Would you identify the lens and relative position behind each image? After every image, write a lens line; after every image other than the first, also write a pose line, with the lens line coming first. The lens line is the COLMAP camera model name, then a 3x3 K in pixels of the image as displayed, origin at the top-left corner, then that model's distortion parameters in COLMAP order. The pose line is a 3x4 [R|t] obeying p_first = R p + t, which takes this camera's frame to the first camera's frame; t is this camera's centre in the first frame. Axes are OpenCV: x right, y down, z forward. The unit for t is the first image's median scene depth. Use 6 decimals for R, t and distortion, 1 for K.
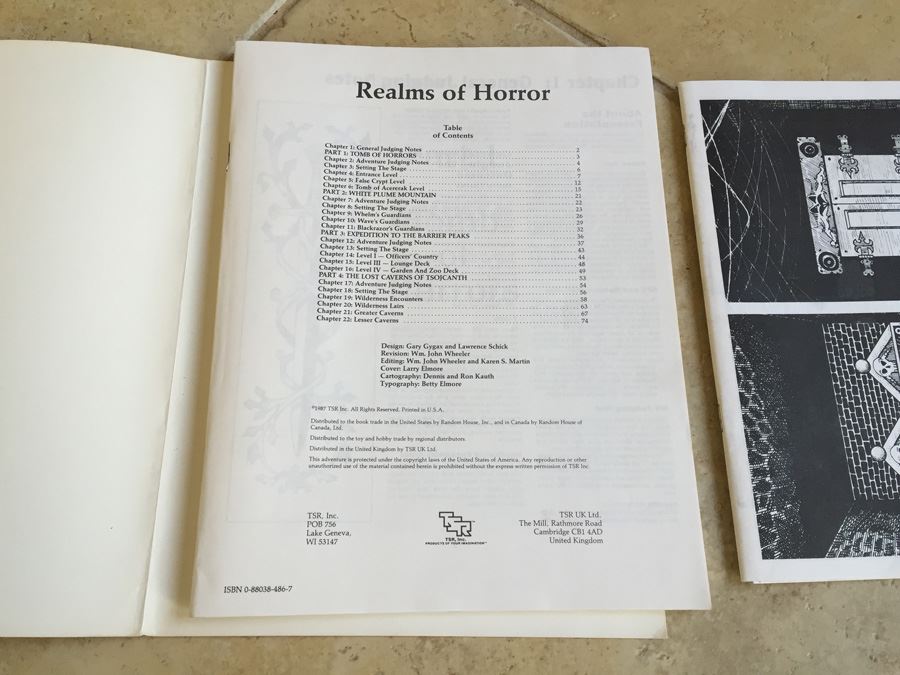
lens RADIAL K [[779.6, 0, 447.2], [0, 779.6, 332.7], [0, 0, 1]] dist [0.086887, -0.139598]
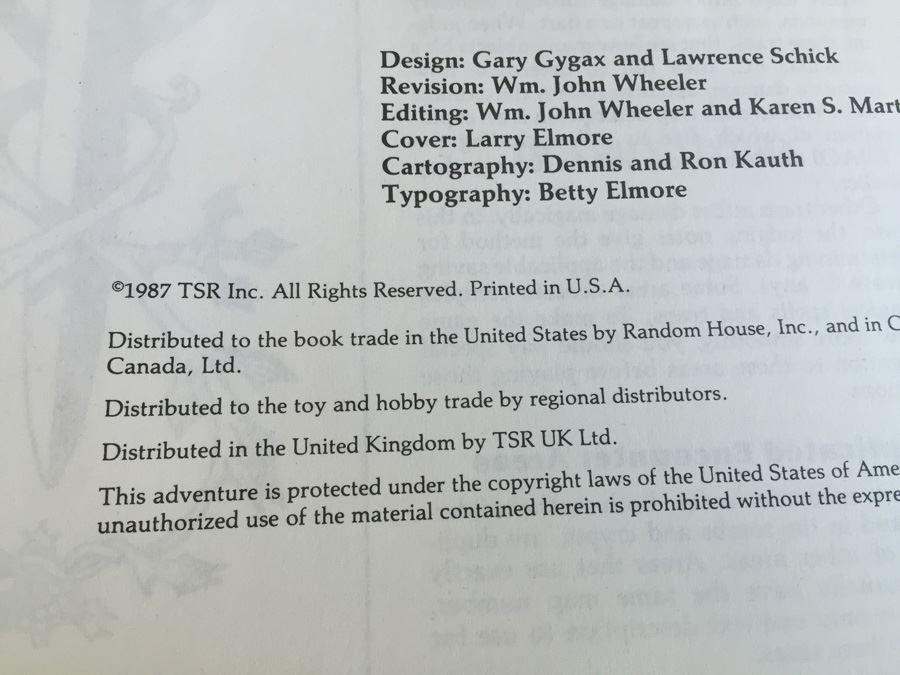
lens RADIAL K [[779.6, 0, 447.2], [0, 779.6, 332.7], [0, 0, 1]] dist [0.086887, -0.139598]
pose [[0.999222, -0.030966, 0.024440, -0.071529], [0.029161, 0.997049, 0.071011, 0.093127], [-0.026567, -0.070243, 0.997176, 0.729005]]
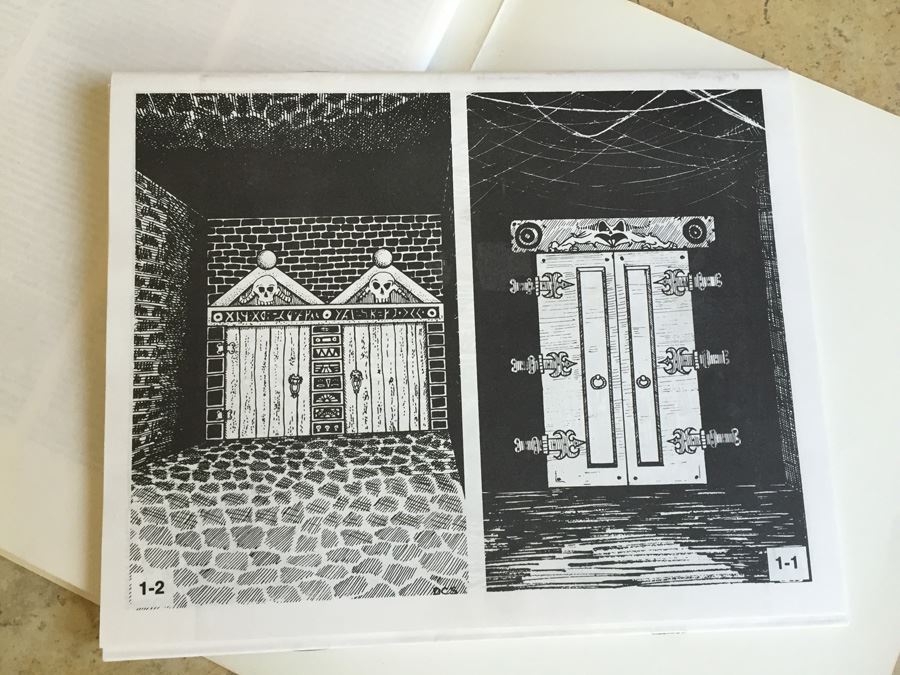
lens RADIAL K [[779.6, 0, 447.2], [0, 779.6, 332.7], [0, 0, 1]] dist [0.086887, -0.139598]
pose [[0.010657, 0.988046, -0.153788, 0.726359], [-0.971445, 0.046686, 0.232628, -0.193385], [0.237027, 0.146918, 0.960330, 0.305860]]
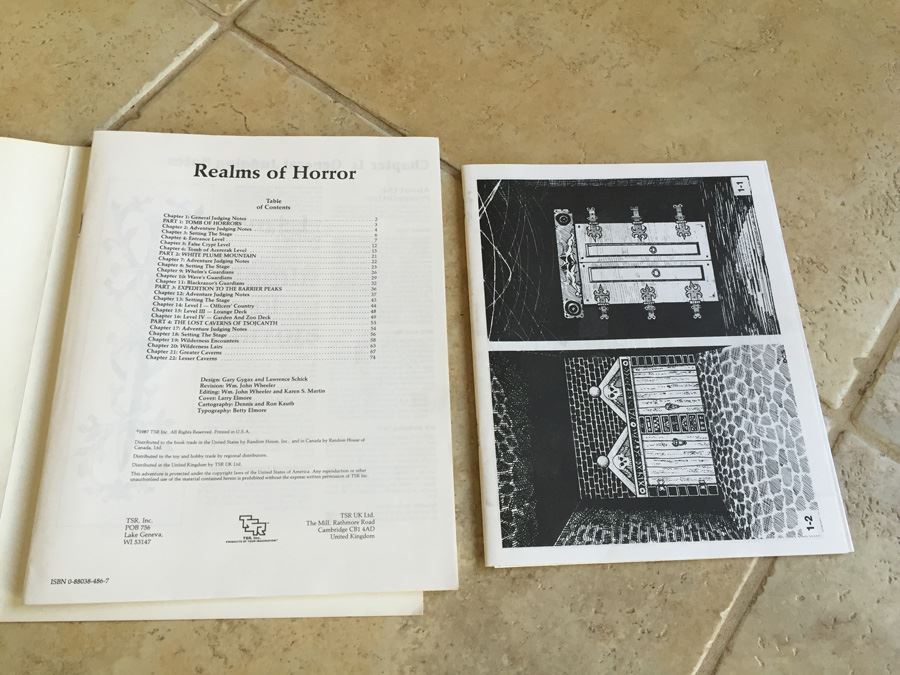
lens RADIAL K [[779.6, 0, 447.2], [0, 779.6, 332.7], [0, 0, 1]] dist [0.086887, -0.139598]
pose [[0.999328, -0.008544, 0.035632, 0.255446], [0.011194, 0.997133, -0.074833, 0.040034], [-0.034891, 0.075181, 0.996559, -0.227997]]
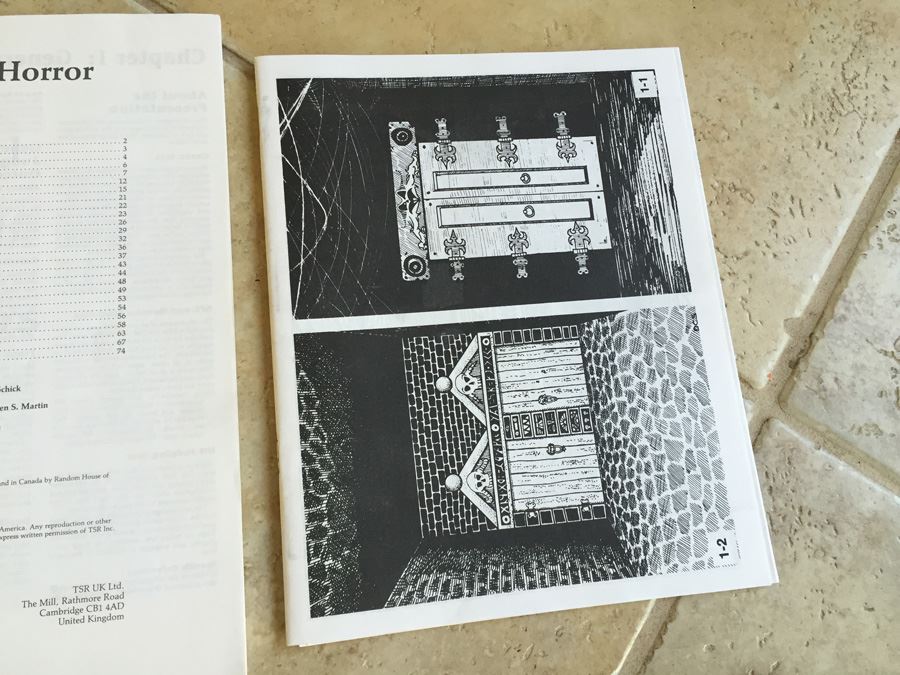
lens RADIAL K [[779.6, 0, 447.2], [0, 779.6, 332.7], [0, 0, 1]] dist [0.086887, -0.139598]
pose [[0.991404, -0.053720, 0.119295, 0.434276], [0.045210, 0.996311, 0.072935, -0.082602], [-0.122773, -0.066914, 0.990176, 0.123221]]
